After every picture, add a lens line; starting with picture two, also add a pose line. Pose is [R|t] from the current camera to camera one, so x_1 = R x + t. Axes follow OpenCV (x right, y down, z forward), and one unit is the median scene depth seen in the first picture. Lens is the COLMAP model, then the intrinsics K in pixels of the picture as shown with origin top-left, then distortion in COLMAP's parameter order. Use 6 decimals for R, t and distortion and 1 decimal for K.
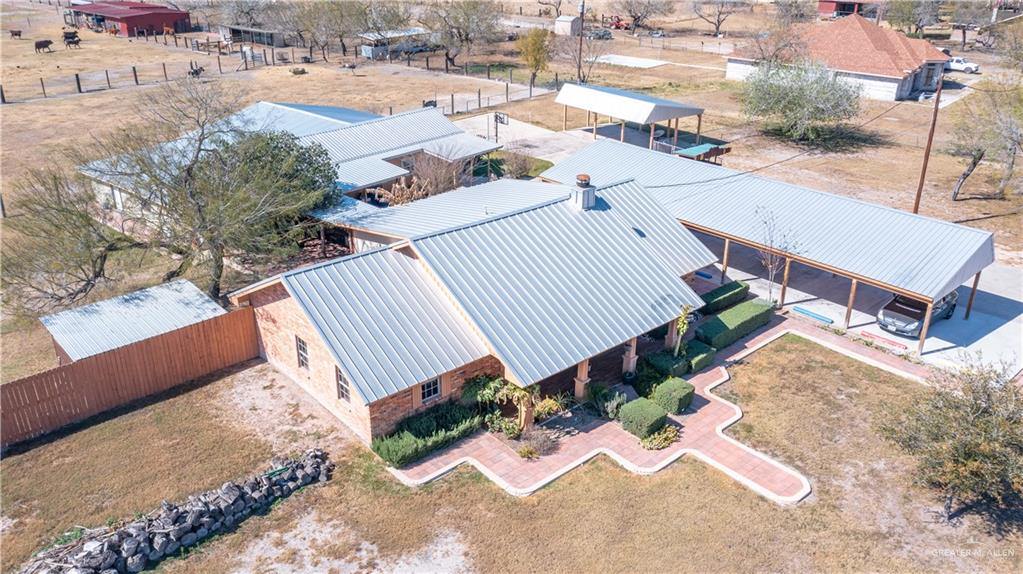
lens RADIAL K [[803.8, 0, 511.5], [0, 803.8, 287.0], [0, 0, 1]] dist [-0.002937, -0.001597]
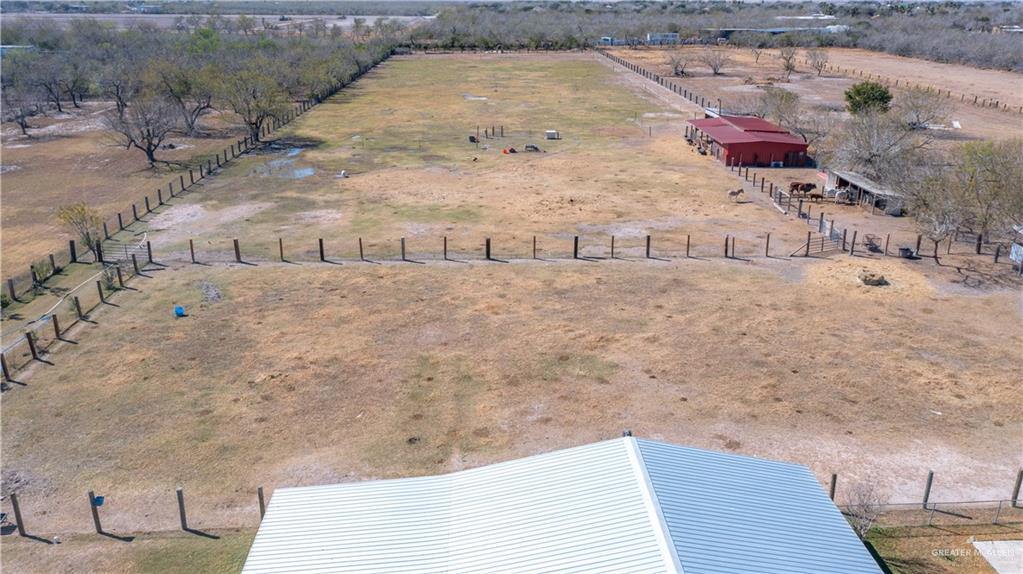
lens RADIAL K [[815.3, 0, 511.5], [0, 815.3, 287.0], [0, 0, 1]] dist [-0.003906, -0.000558]
pose [[0.681983, 0.241340, -0.690401, -0.019334], [-0.302627, 0.952502, 0.034025, -0.552484], [0.665820, 0.185729, 0.722626, 0.918855]]
